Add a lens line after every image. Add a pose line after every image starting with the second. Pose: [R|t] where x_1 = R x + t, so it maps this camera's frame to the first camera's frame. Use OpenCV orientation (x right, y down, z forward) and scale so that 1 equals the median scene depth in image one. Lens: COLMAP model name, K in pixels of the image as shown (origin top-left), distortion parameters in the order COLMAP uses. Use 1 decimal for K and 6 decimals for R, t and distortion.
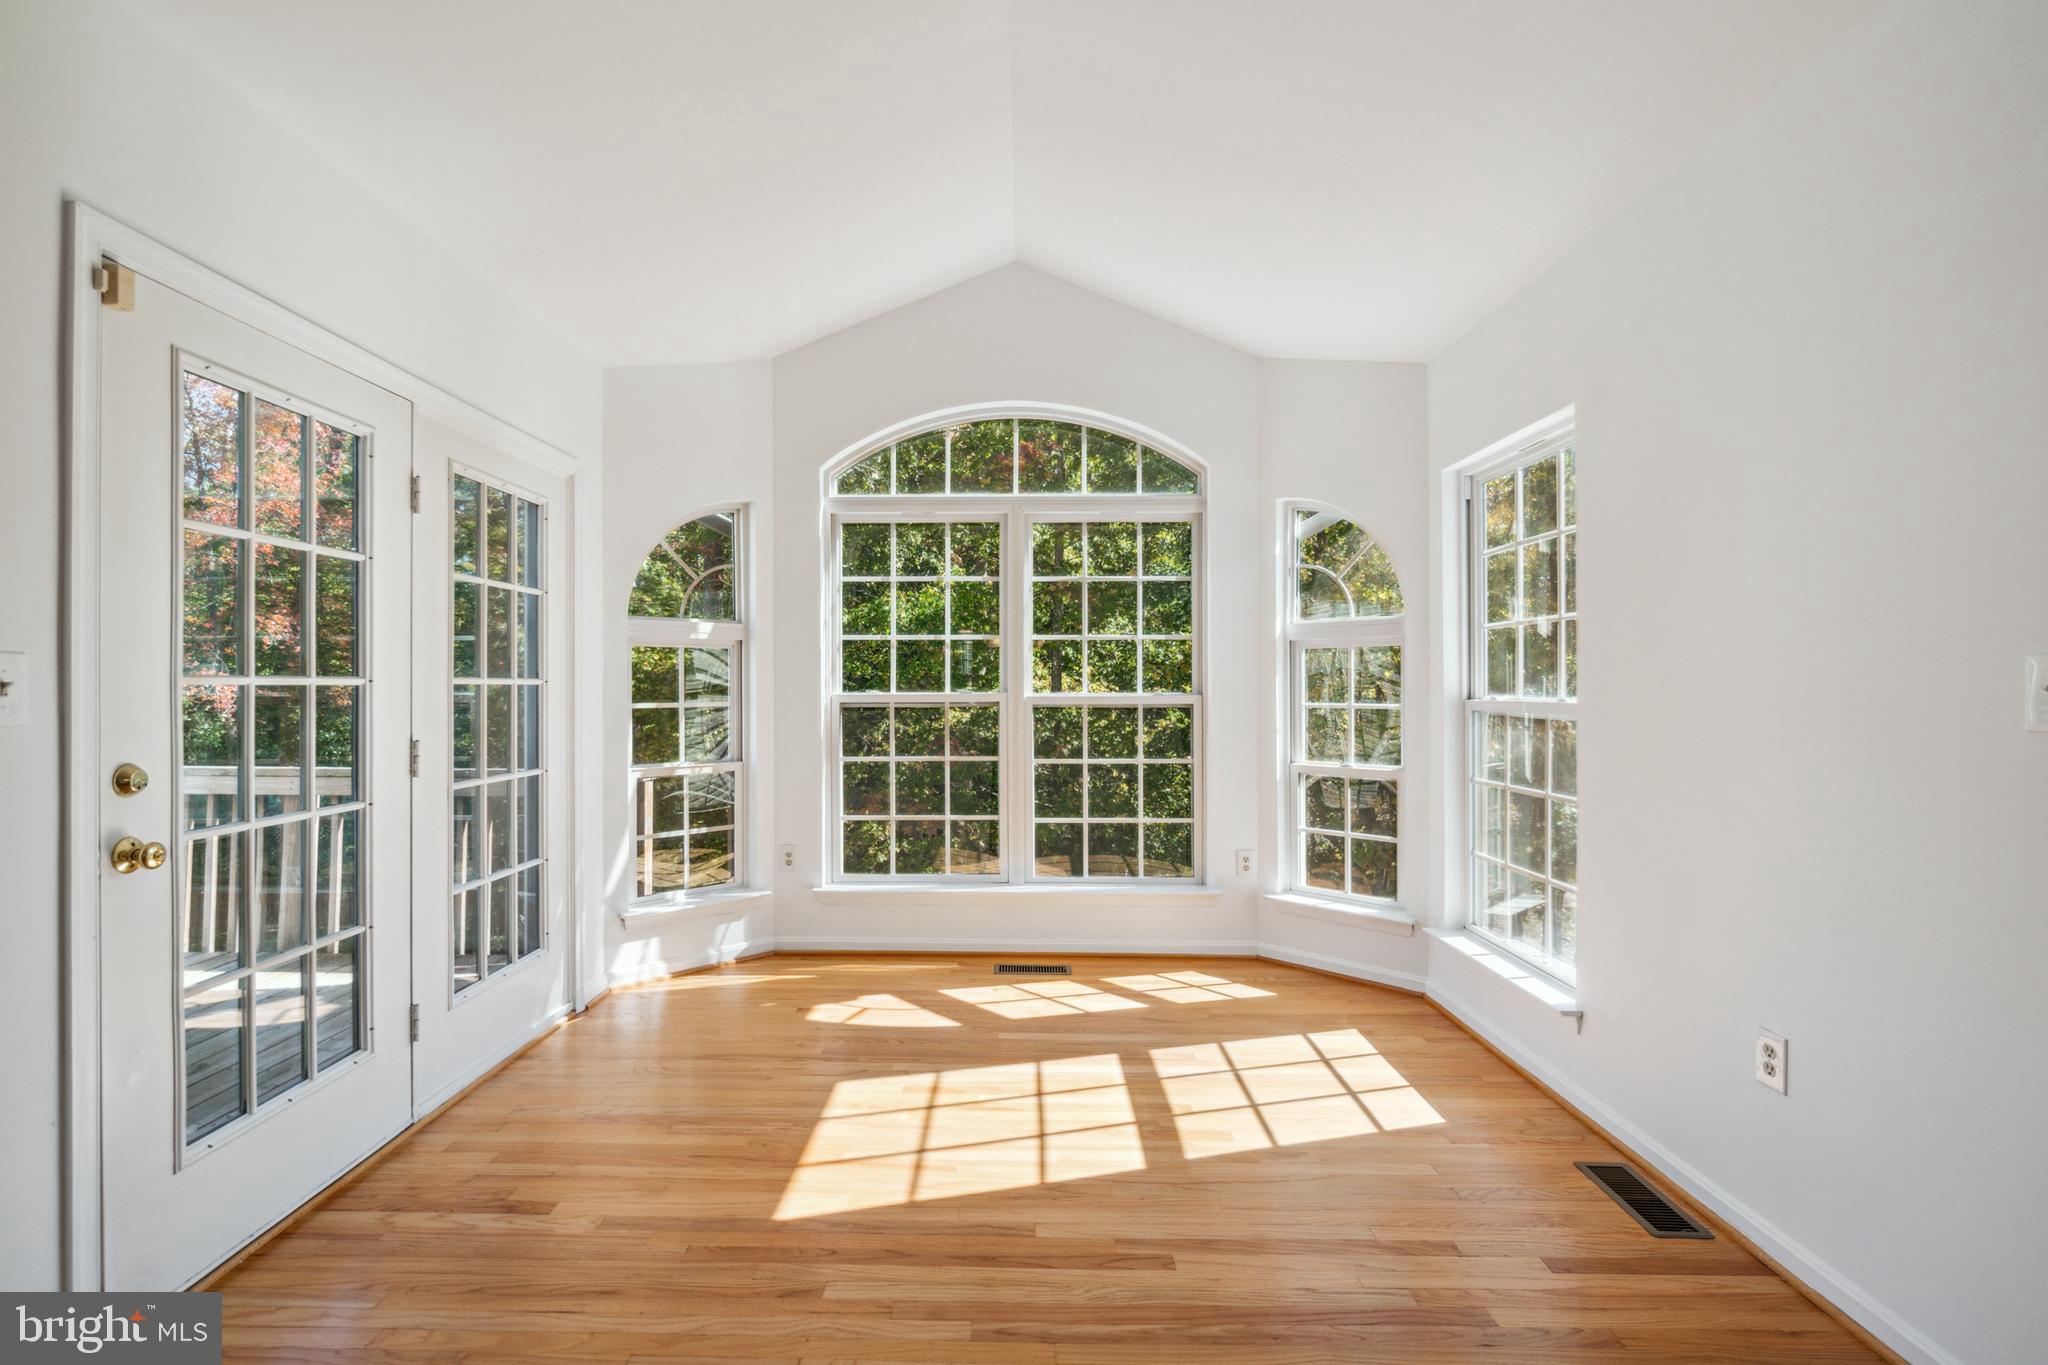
lens RADIAL K [[937.3, 0, 996.3], [0, 937.3, 687.3], [0, 0, 1]] dist [0.000351, -0.000148]
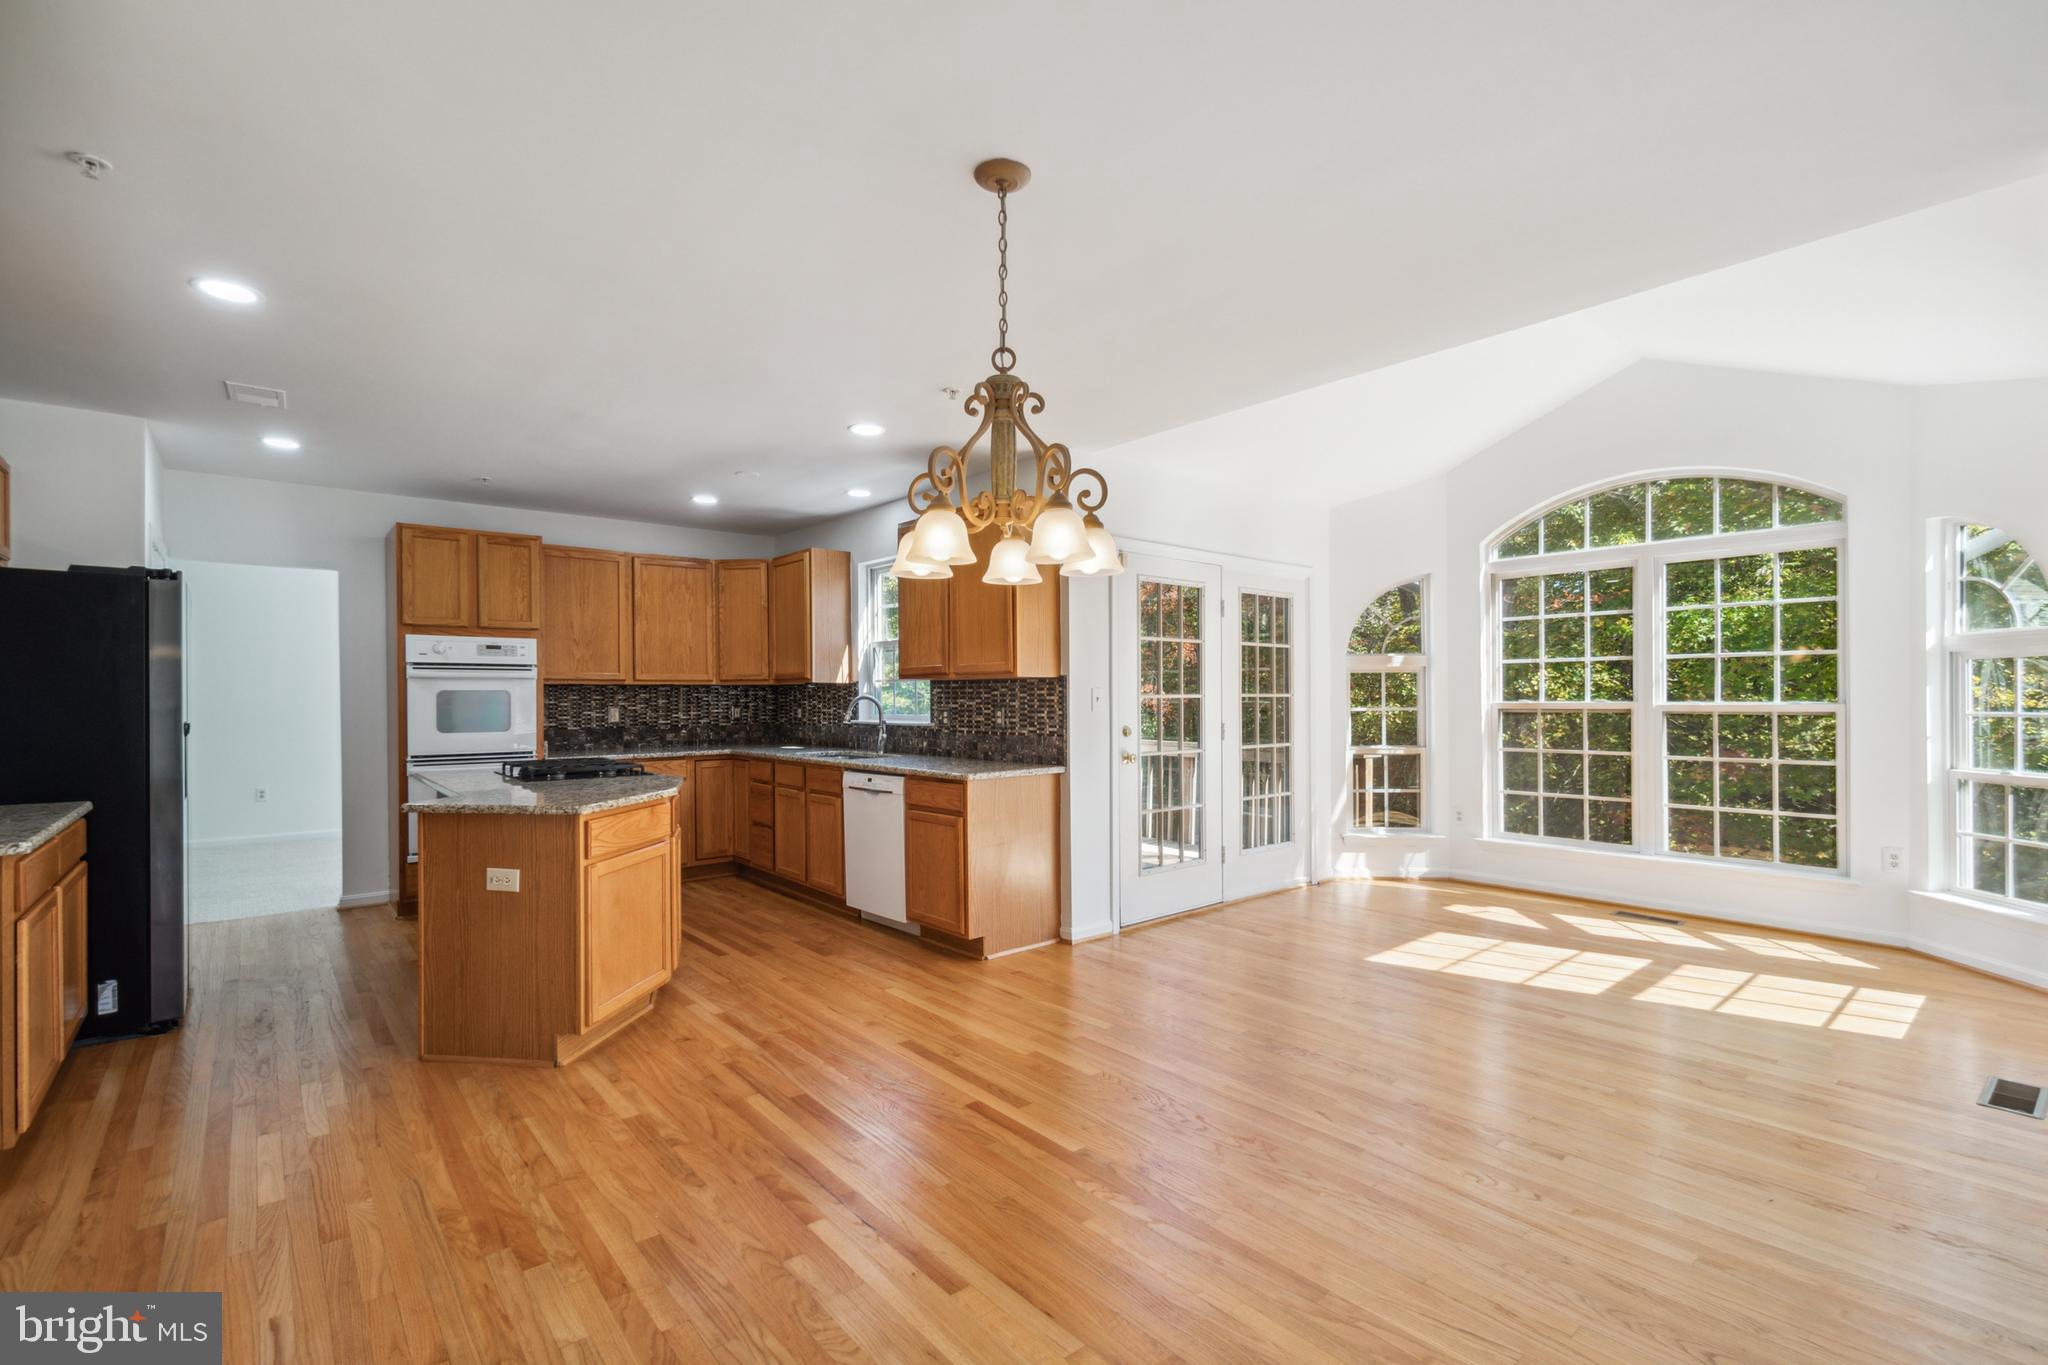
lens RADIAL K [[919.5, 0, 1014.5], [0, 919.5, 699.4], [0, 0, 1]] dist [-0.000562, -0.000399]
pose [[0.663314, -0.000679, -0.748341, 0.418399], [0.002712, 0.999995, 0.001497, -0.001433], [0.748337, -0.003023, 0.663312, -0.493919]]
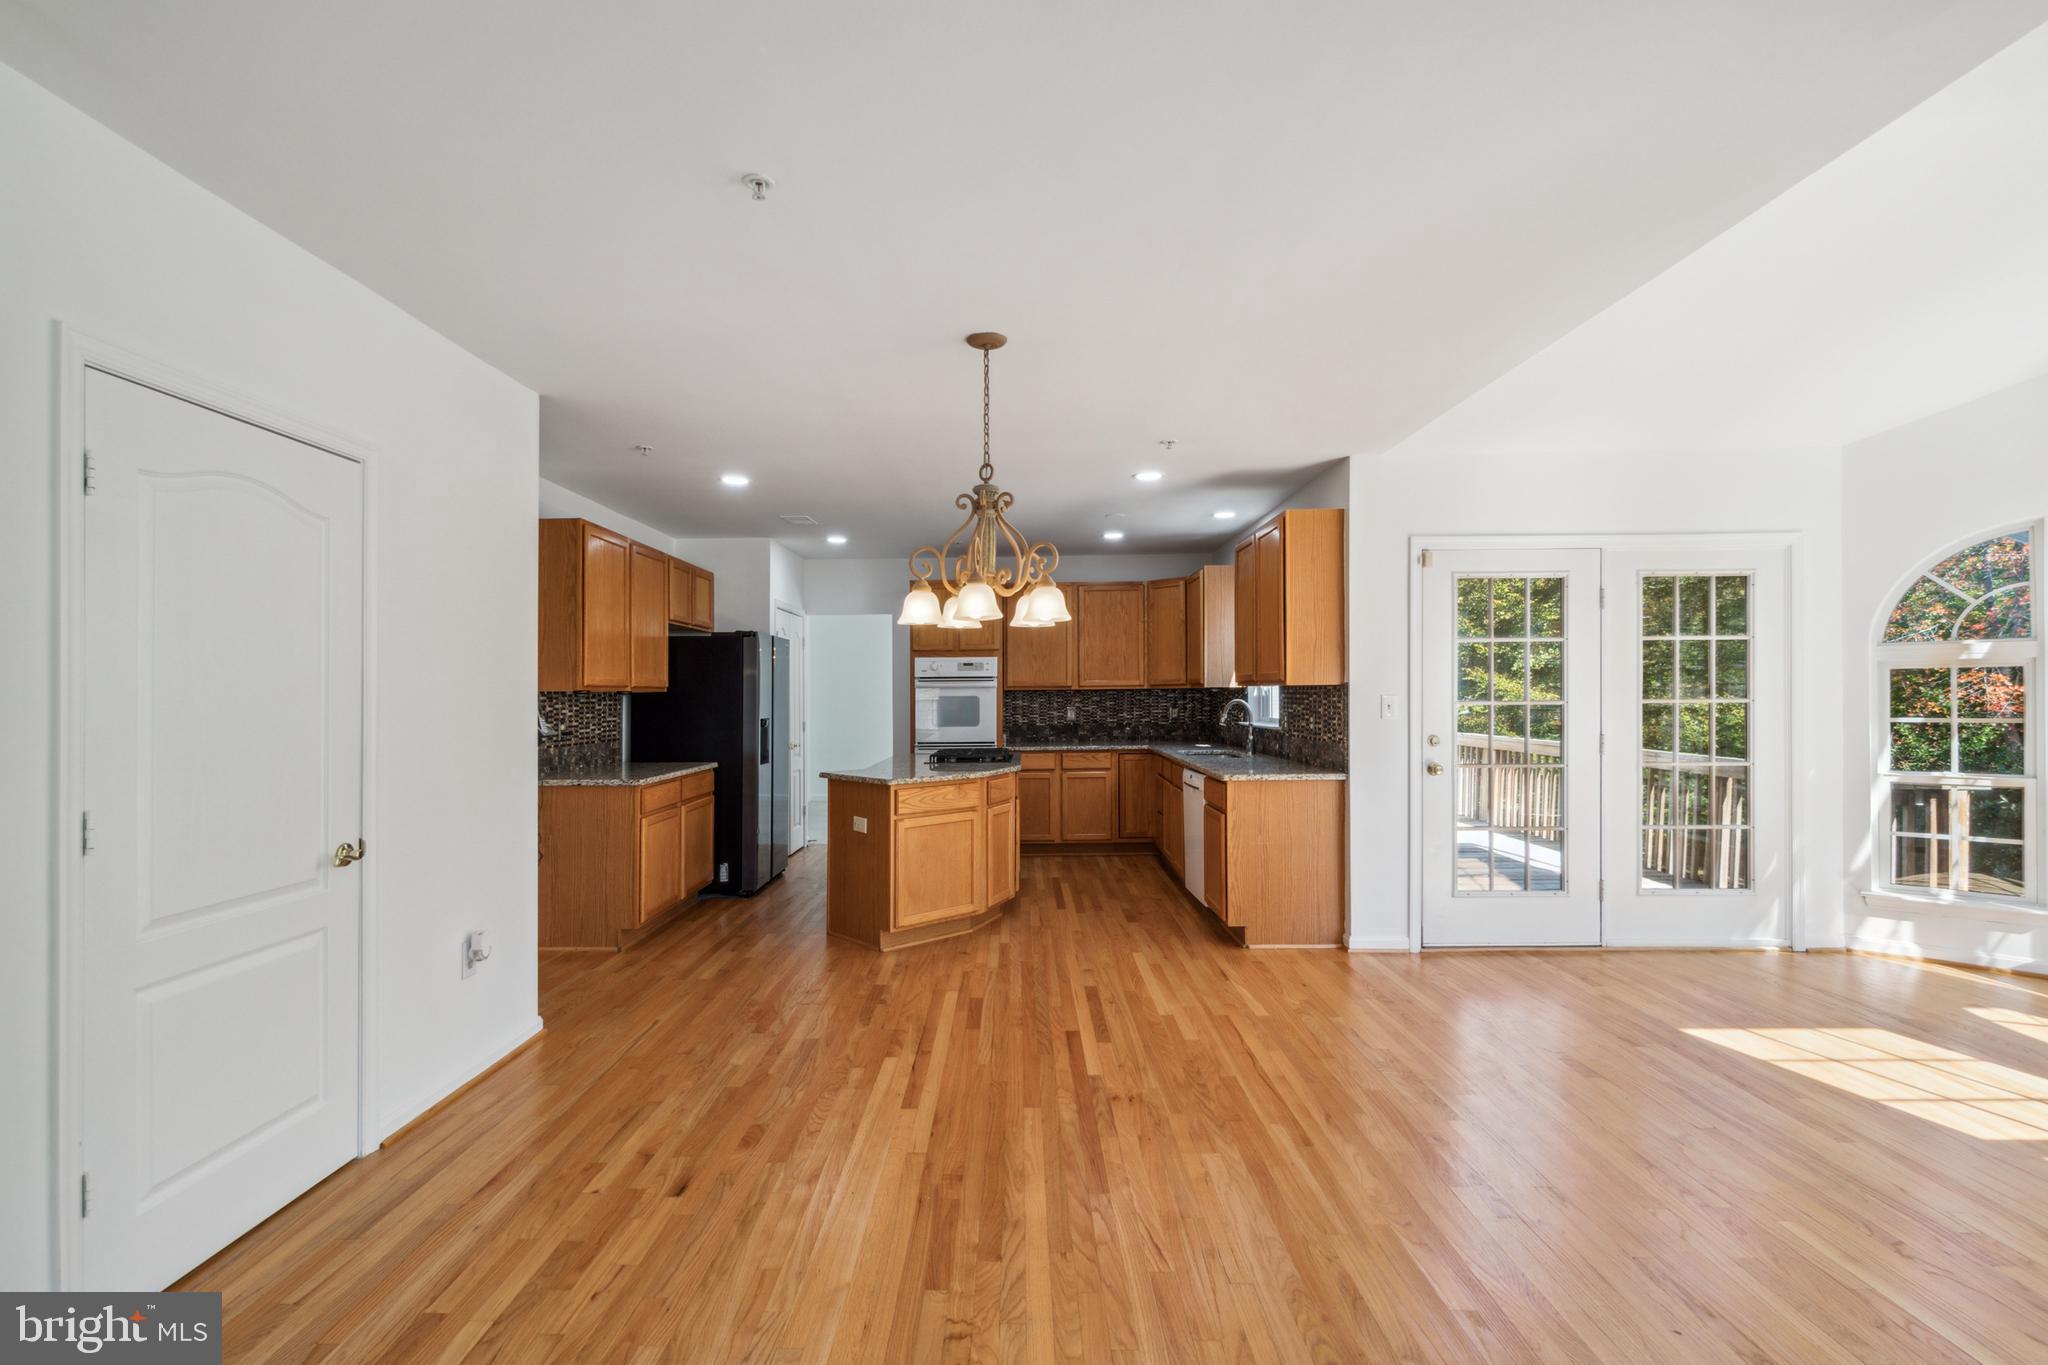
lens RADIAL K [[955.0, 0, 995.0], [0, 955.0, 684.9], [0, 0, 1]] dist [0.011529, -0.000175]
pose [[0.001499, -0.008758, -0.999961, 0.813063], [0.007596, 0.999933, -0.008746, -0.020434], [0.999970, -0.007583, 0.001566, -0.115069]]
